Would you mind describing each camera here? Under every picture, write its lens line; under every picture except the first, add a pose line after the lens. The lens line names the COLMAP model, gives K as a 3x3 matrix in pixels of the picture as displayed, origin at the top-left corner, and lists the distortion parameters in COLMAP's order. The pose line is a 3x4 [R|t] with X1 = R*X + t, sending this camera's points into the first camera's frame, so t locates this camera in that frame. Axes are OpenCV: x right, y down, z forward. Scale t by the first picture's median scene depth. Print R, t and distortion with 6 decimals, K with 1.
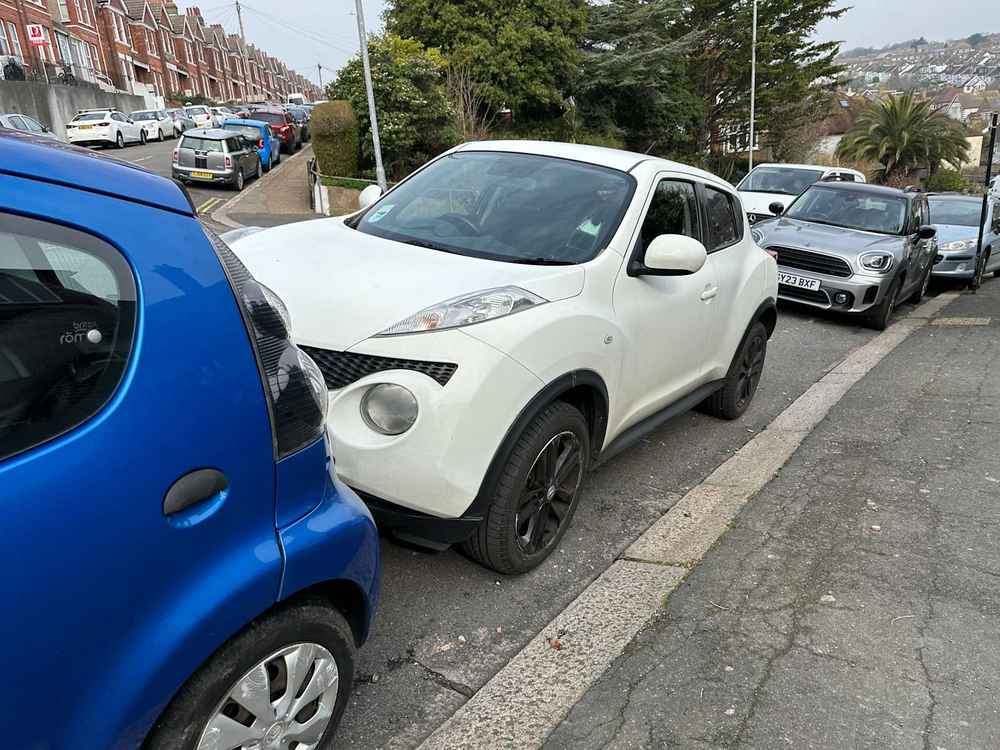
lens RADIAL K [[723.6, 0, 500.0], [0, 723.6, 375.0], [0, 0, 1]] dist [0.095010, -0.003271]
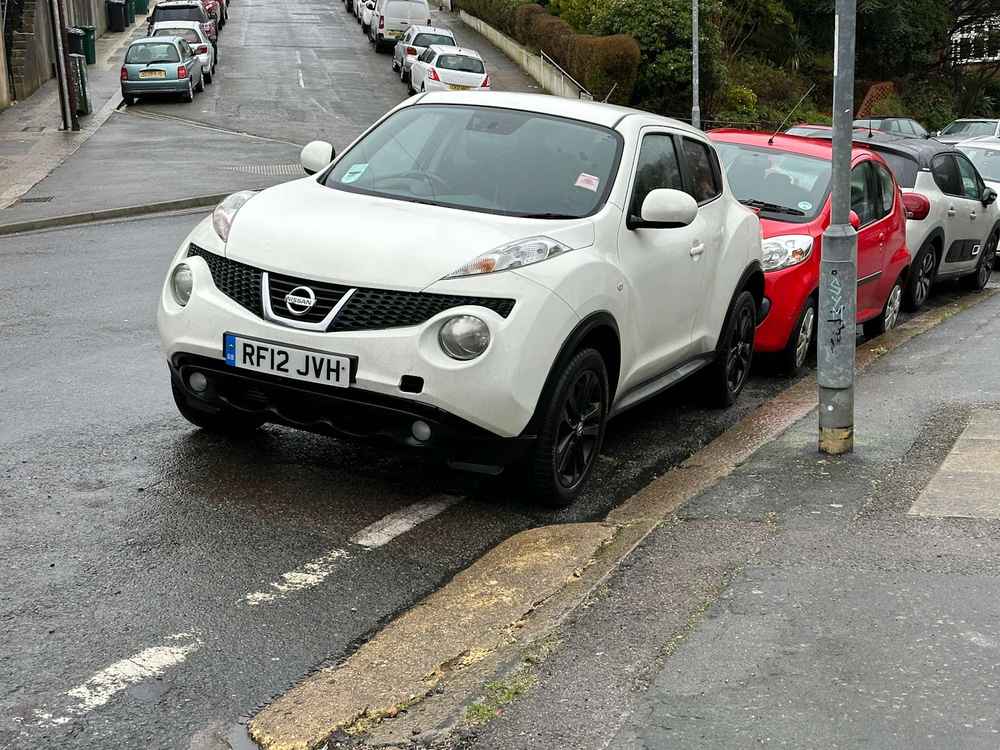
lens RADIAL K [[1427.2, 0, 500.0], [0, 1427.2, 375.0], [0, 0, 1]] dist [0.182046, 0.036242]
pose [[0.982160, -0.047341, 0.181989, -0.424678], [0.060230, 0.996003, -0.065954, 0.215282], [-0.178140, 0.075739, 0.981086, -1.051917]]
